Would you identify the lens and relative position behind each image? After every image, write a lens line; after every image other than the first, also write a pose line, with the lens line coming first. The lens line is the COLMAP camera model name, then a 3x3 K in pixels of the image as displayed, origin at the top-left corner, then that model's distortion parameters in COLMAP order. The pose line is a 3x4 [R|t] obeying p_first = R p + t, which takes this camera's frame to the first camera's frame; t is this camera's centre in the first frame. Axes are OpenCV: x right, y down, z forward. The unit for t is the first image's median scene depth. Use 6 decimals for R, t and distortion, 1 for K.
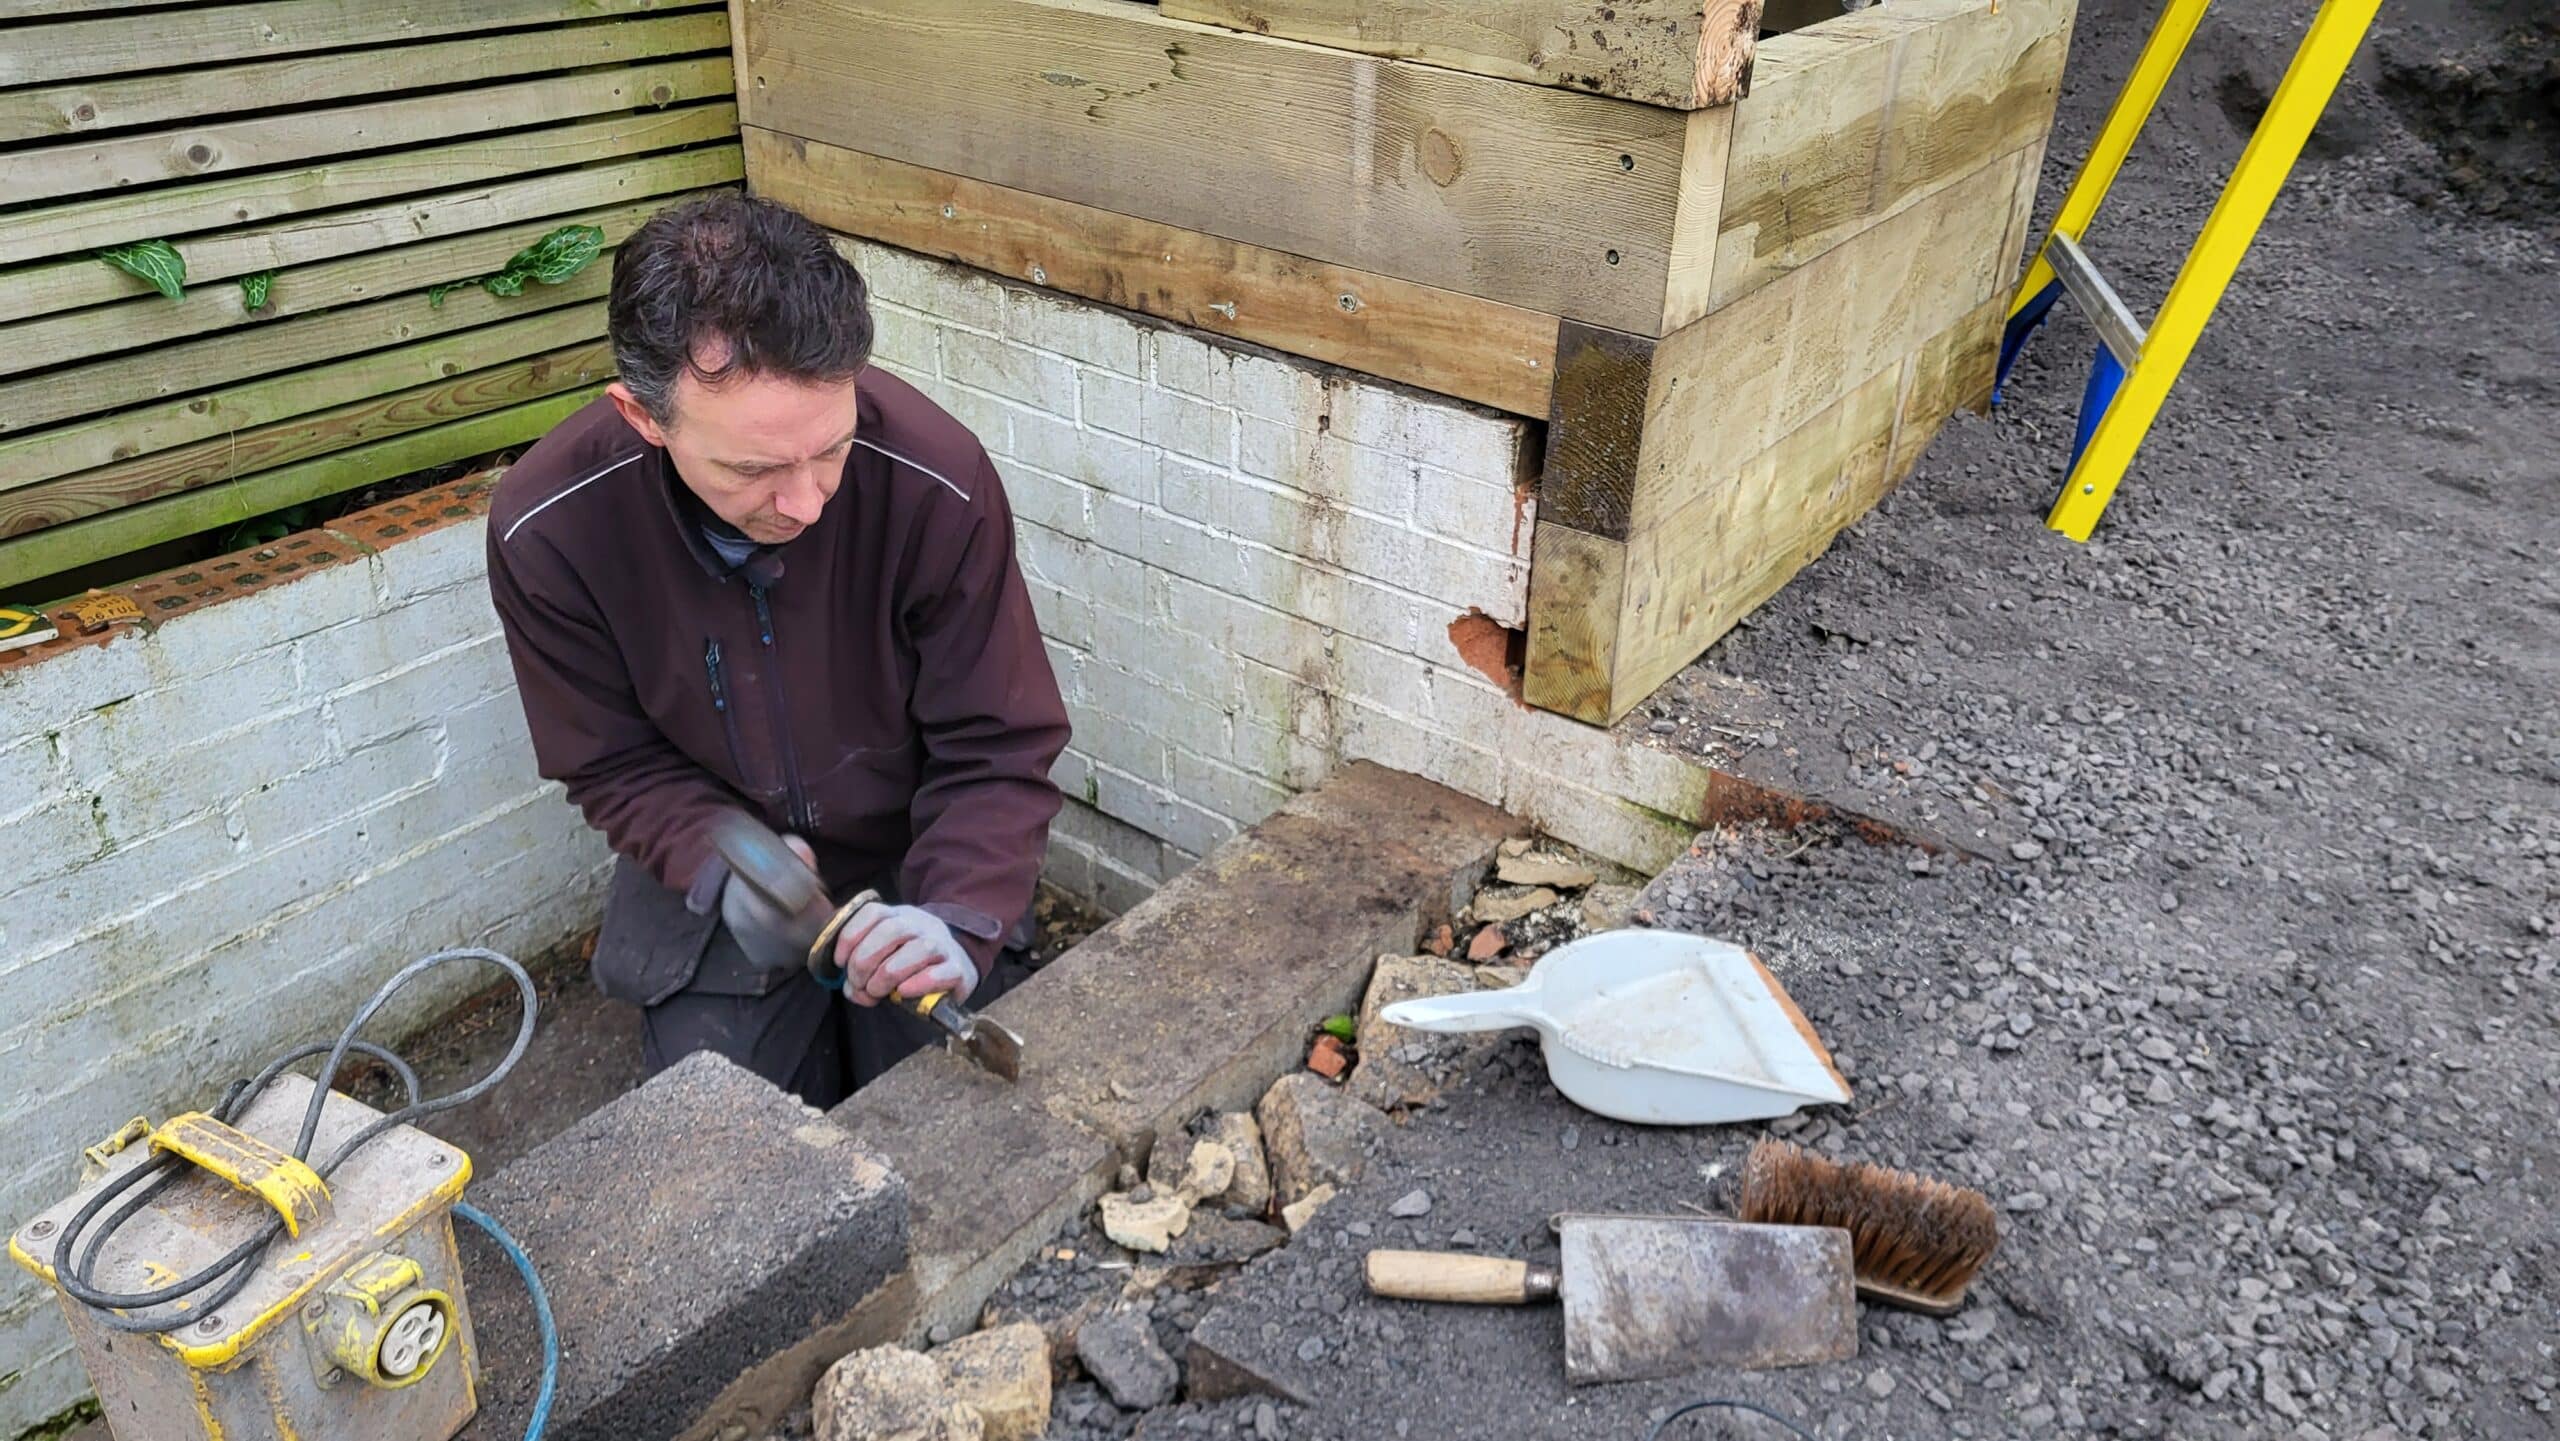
lens RADIAL K [[1916.3, 0, 1288.7], [0, 1916.3, 713.2], [0, 0, 1]] dist [0.071951, -0.053134]
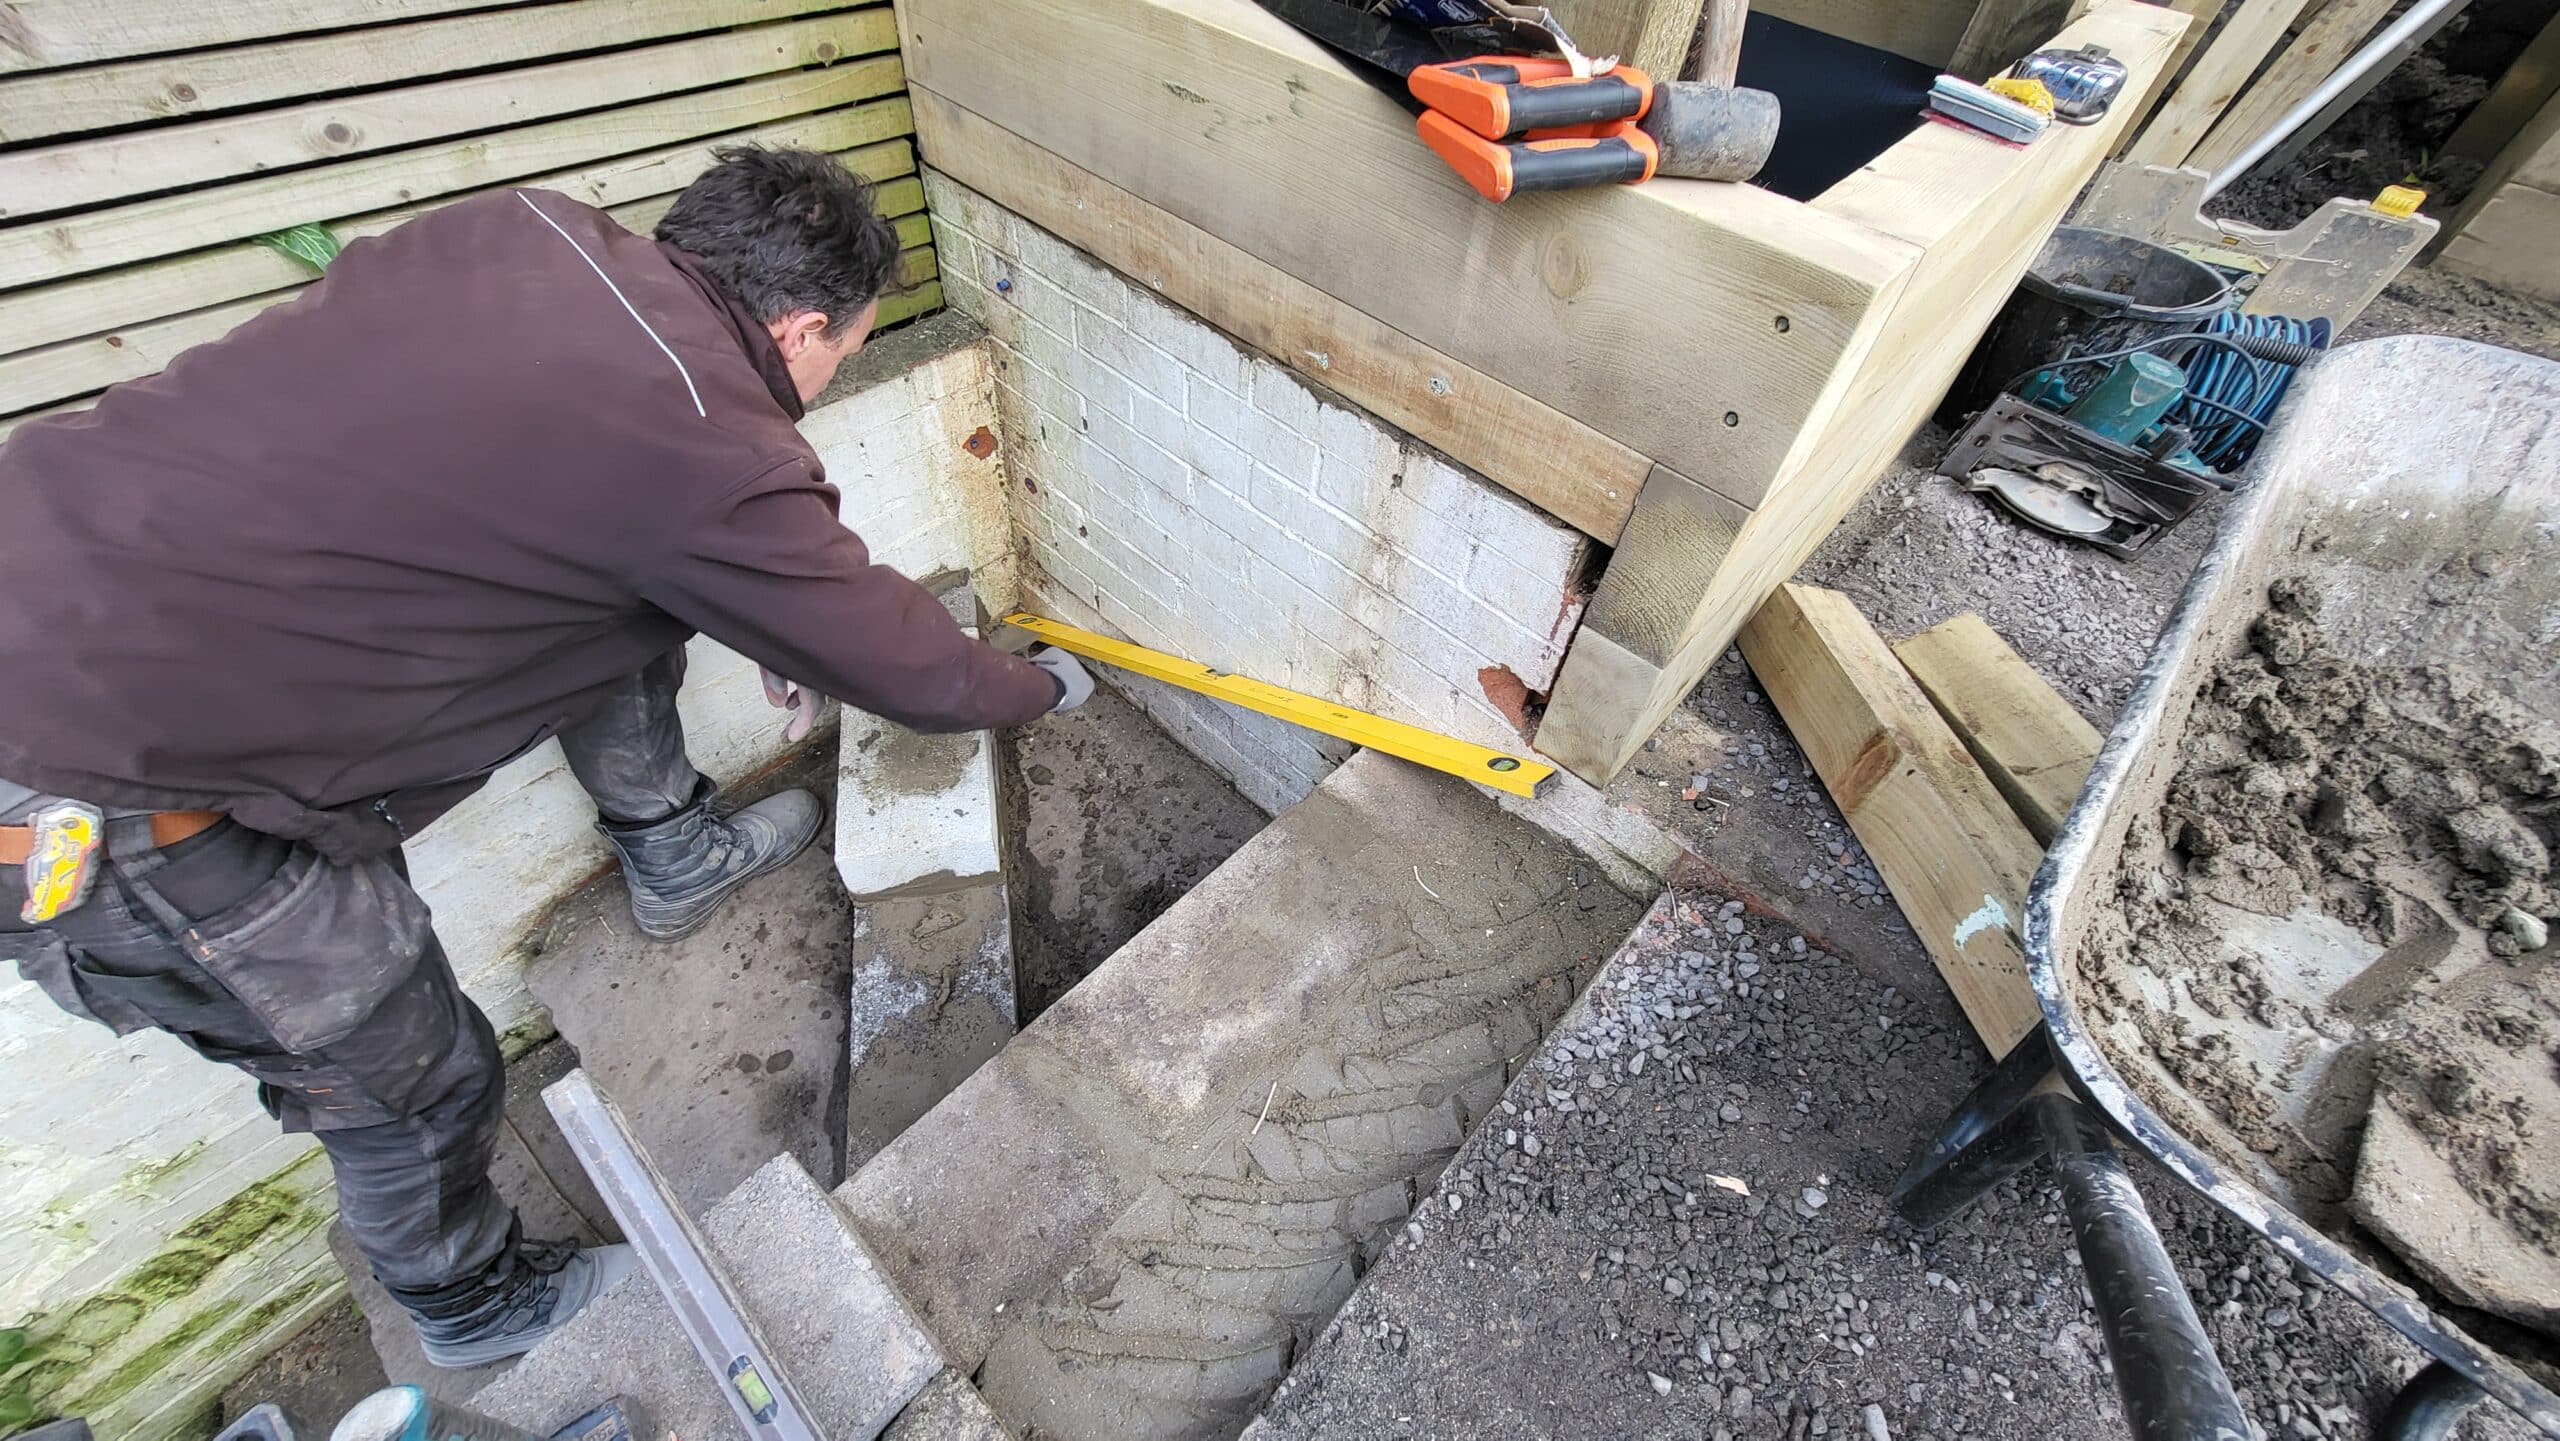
lens RADIAL K [[1001.5, 0, 1269.5], [0, 1001.5, 770.0], [0, 0, 1]] dist [0.004809, -0.002916]
pose [[0.993563, 0.109454, -0.029188, -0.019276], [-0.090693, 0.922990, 0.373984, -0.206473], [0.067874, -0.368929, 0.926976, 0.399586]]
